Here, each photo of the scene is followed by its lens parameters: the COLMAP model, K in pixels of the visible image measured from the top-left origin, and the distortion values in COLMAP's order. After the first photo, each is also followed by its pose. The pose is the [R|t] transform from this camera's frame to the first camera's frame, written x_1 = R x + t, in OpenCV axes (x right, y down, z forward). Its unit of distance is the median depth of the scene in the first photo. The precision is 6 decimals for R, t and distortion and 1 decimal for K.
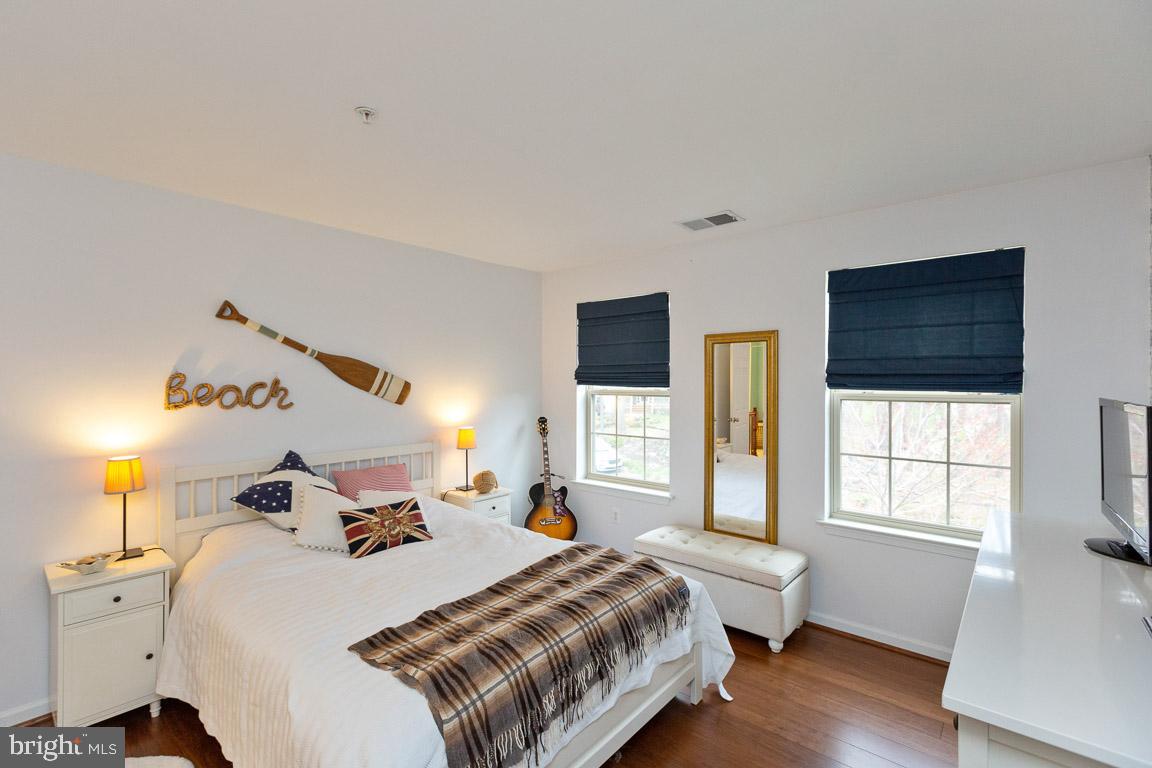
lens RADIAL K [[526.8, 0, 575.9], [0, 526.8, 384.9], [0, 0, 1]] dist [0.002283, -0.001635]
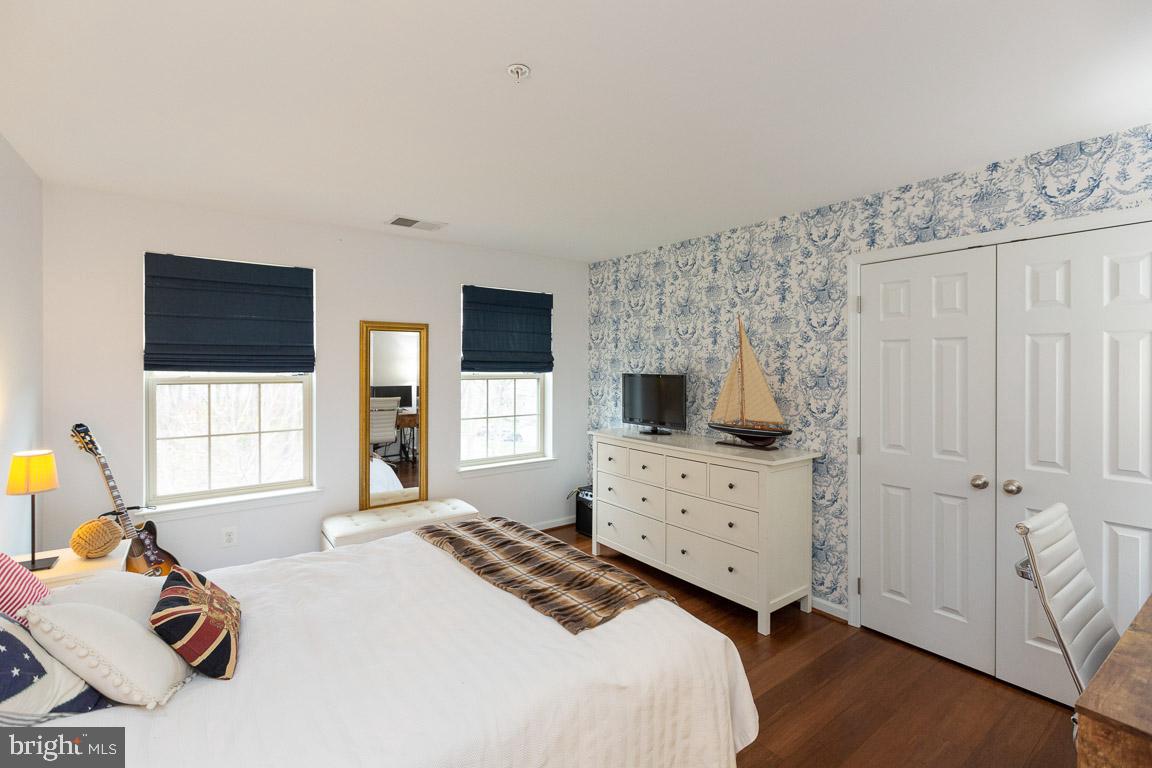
lens RADIAL K [[526.8, 0, 581.9], [0, 526.8, 364.2], [0, 0, 1]] dist [0.002283, -0.001635]
pose [[0.197192, -0.000446, 0.980365, -0.746038], [0.004108, 0.999991, -0.000371, -0.009029], [-0.980356, 0.004100, 0.197192, 0.410227]]
